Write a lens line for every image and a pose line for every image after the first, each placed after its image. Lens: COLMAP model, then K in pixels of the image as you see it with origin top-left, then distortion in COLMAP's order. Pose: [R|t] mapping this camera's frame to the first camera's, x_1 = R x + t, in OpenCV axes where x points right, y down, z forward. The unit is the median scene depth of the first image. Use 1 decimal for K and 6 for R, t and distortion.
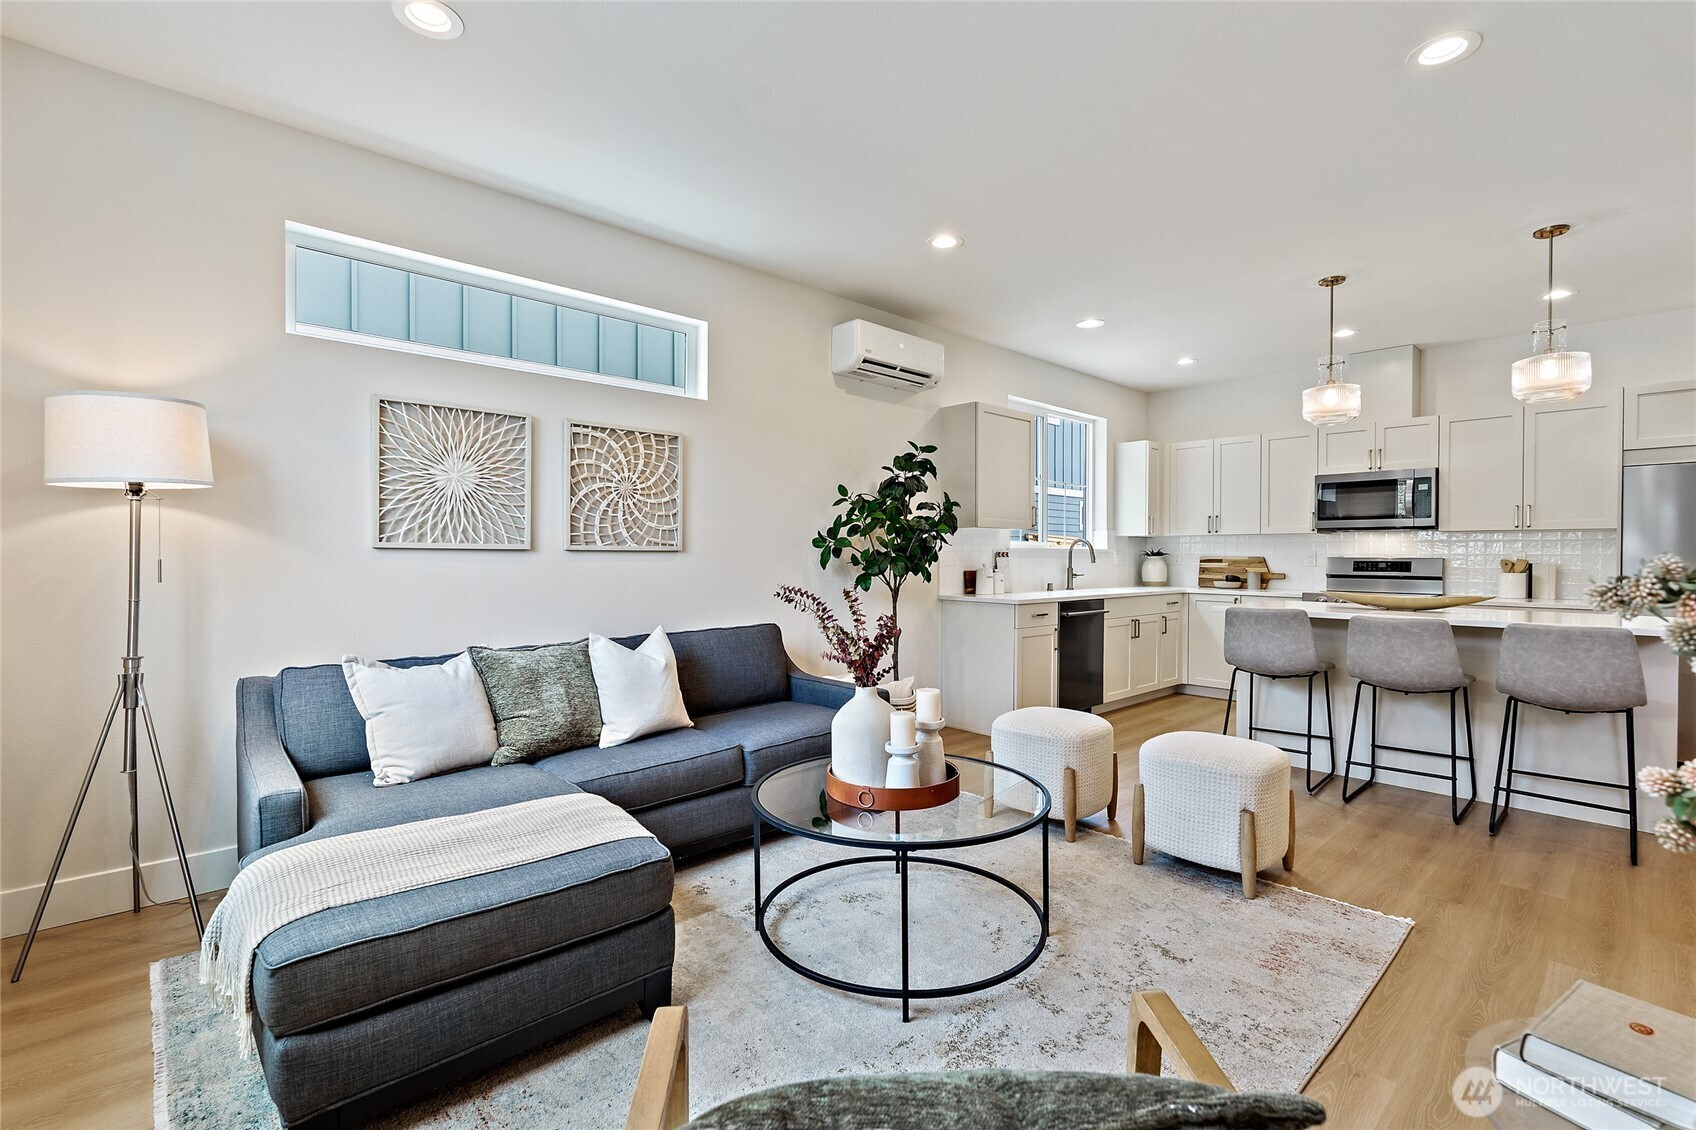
lens RADIAL K [[757.5, 0, 858.4], [0, 757.5, 562.7], [0, 0, 1]] dist [-0.000402, -0.000026]
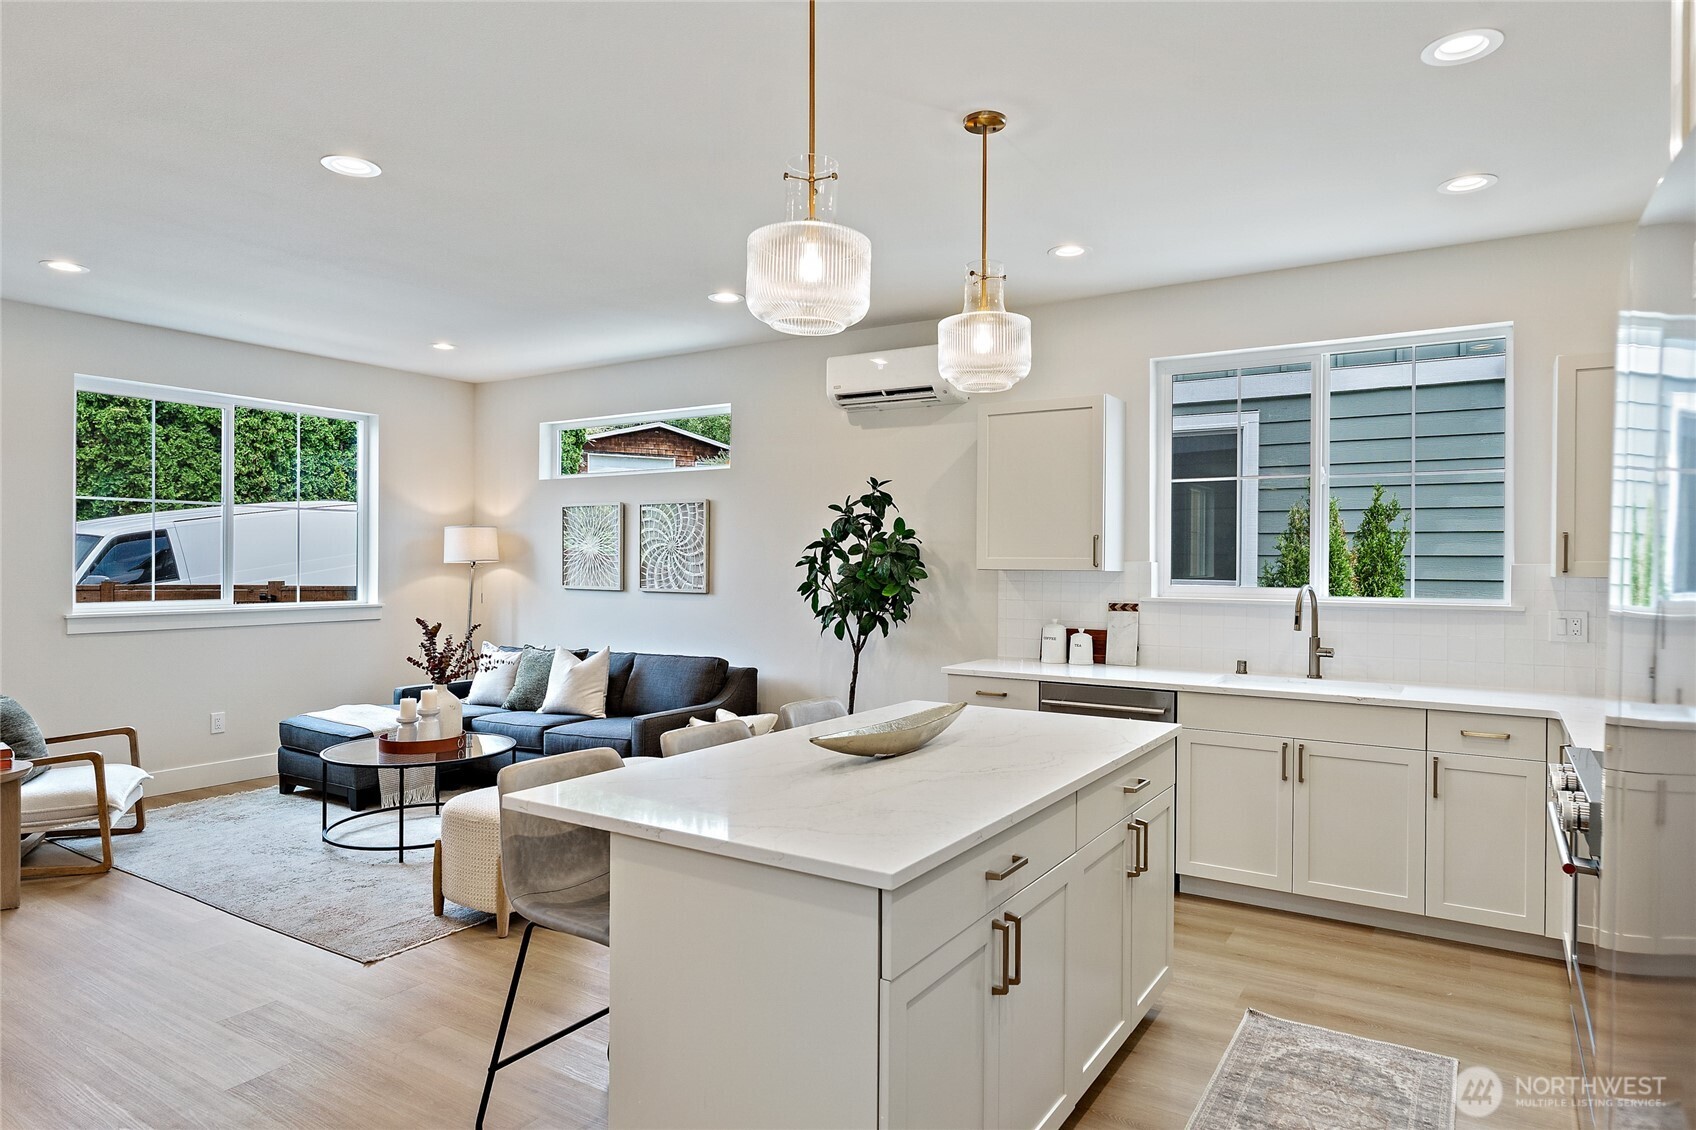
lens RADIAL K [[1001.6, 0, 848.0], [0, 1001.6, 565.0], [0, 0, 1]] dist [0.000787, 0.000260]
pose [[0.252183, 0.003852, -0.967672, 1.448272], [-0.013511, 0.999909, 0.000459, -0.066747], [0.967585, 0.012958, 0.252212, 0.816542]]
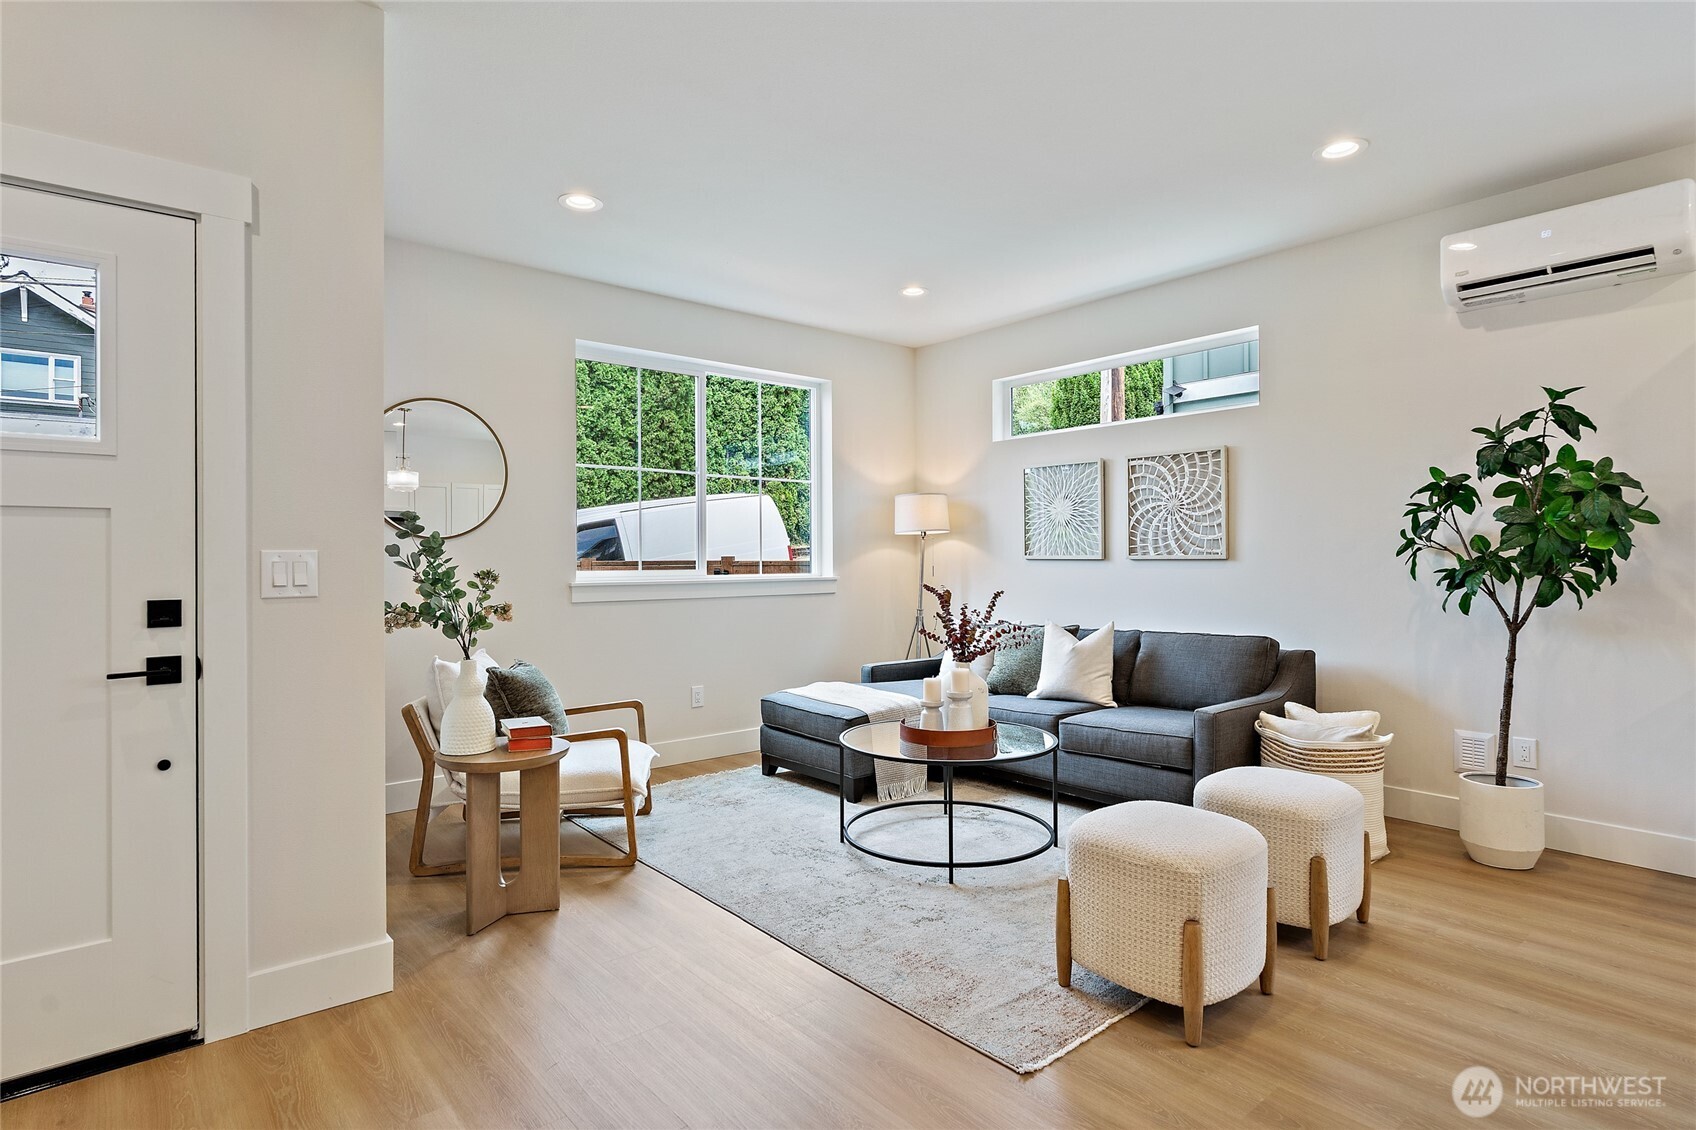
lens RADIAL K [[878.3, 0, 849.1], [0, 878.3, 560.3], [0, 0, 1]] dist [0.000451, 0.000006]
pose [[-0.043855, -0.000115, -0.999038, 0.999296], [-0.002966, 0.999996, 0.000015, -0.012567], [0.999034, 0.002964, -0.043855, 0.543431]]
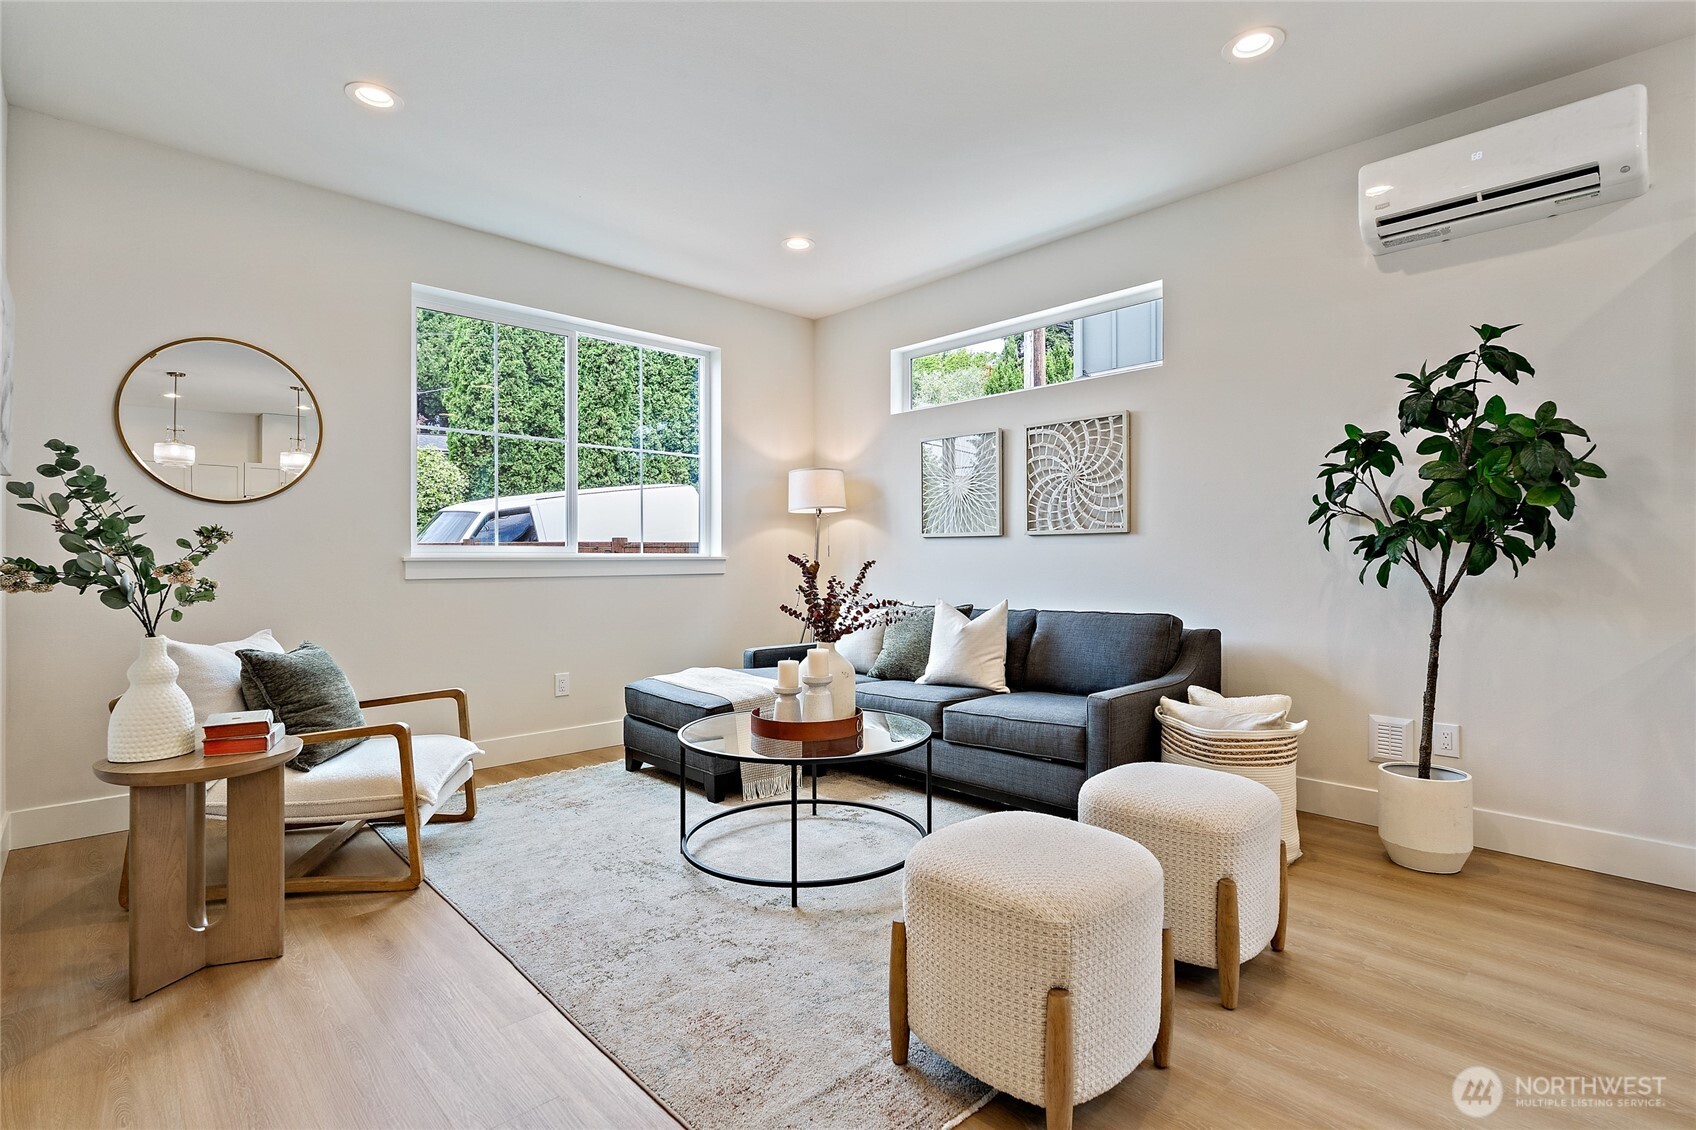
lens RADIAL K [[804.8, 0, 848.0], [0, 804.8, 565.0], [0, 0, 1]] dist [-0.001292, 0.000421]
pose [[0.014409, 0.005765, -0.999880, 0.791026], [-0.005204, 0.999970, 0.005690, 0.021827], [0.999883, 0.005122, 0.014438, 0.637426]]
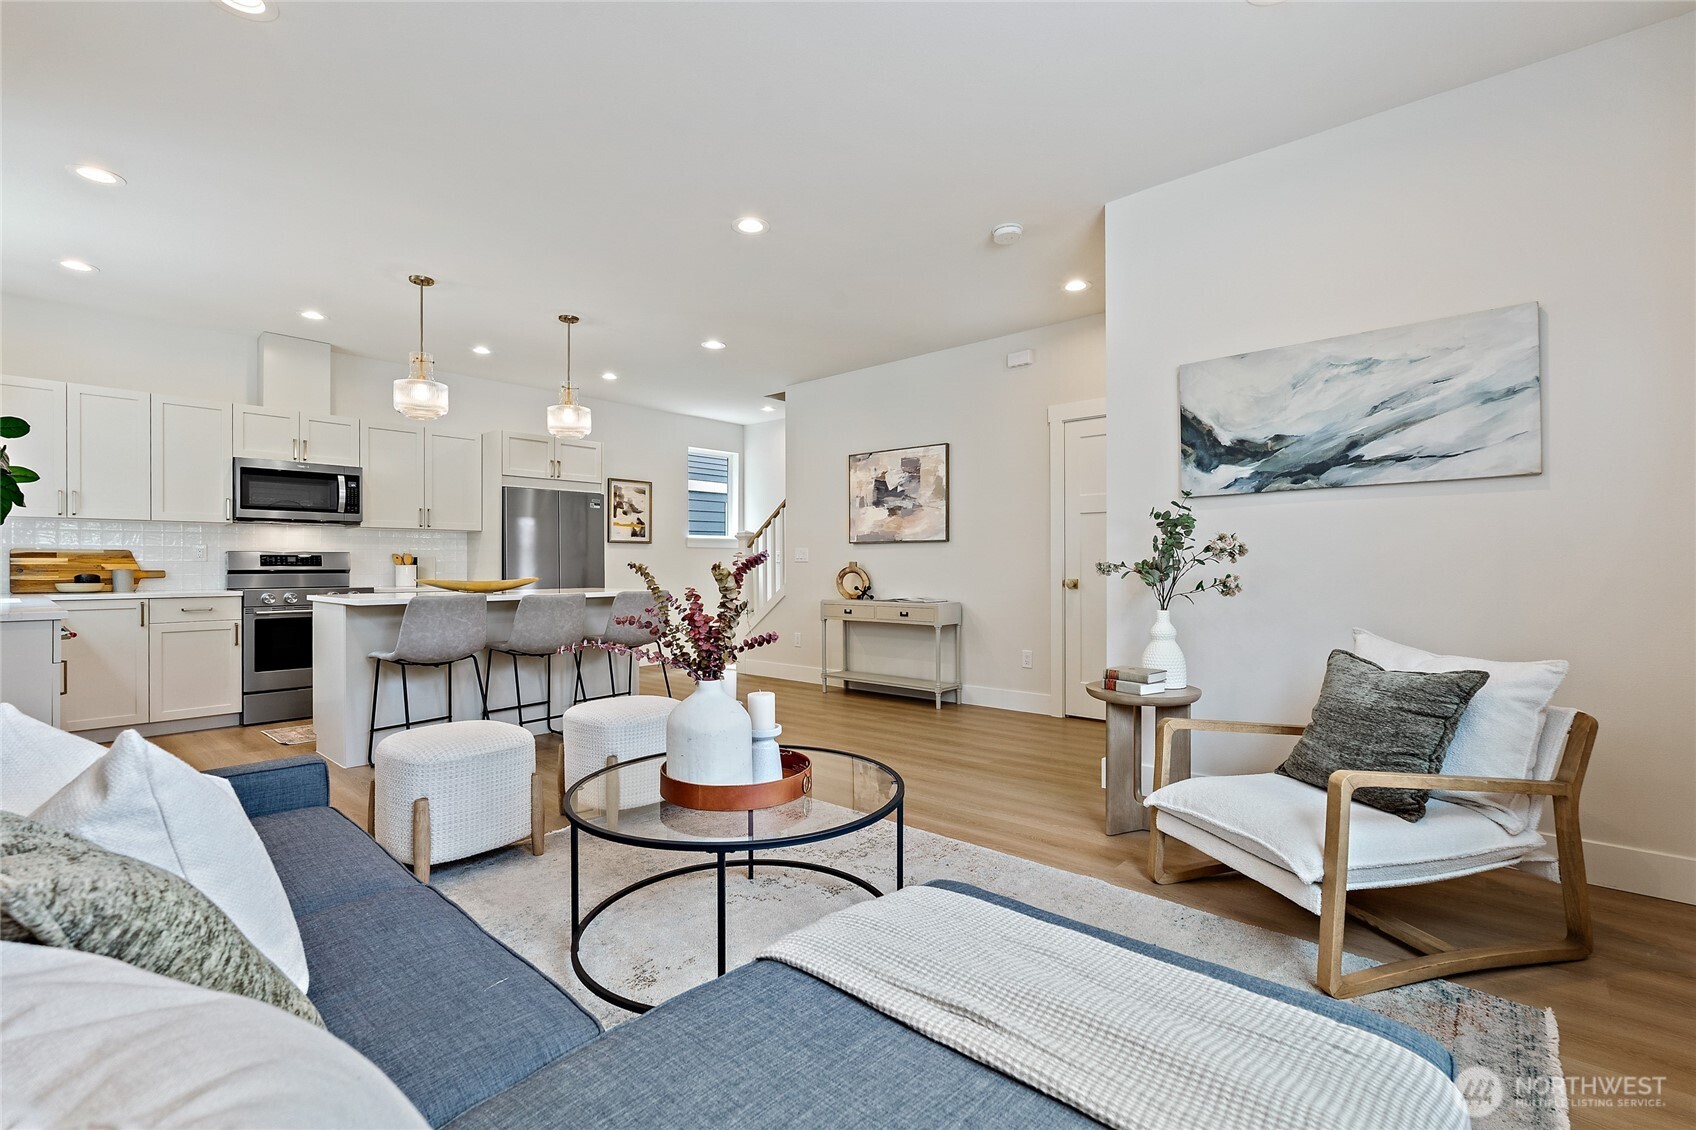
lens RADIAL K [[757.5, 0, 858.4], [0, 757.5, 562.7], [0, 0, 1]] dist [-0.000402, -0.000026]
pose [[-0.095947, -0.001479, 0.995385, -0.530194], [0.011617, 0.999929, 0.002605, 0.020839], [-0.995319, 0.011814, -0.095923, 0.570247]]
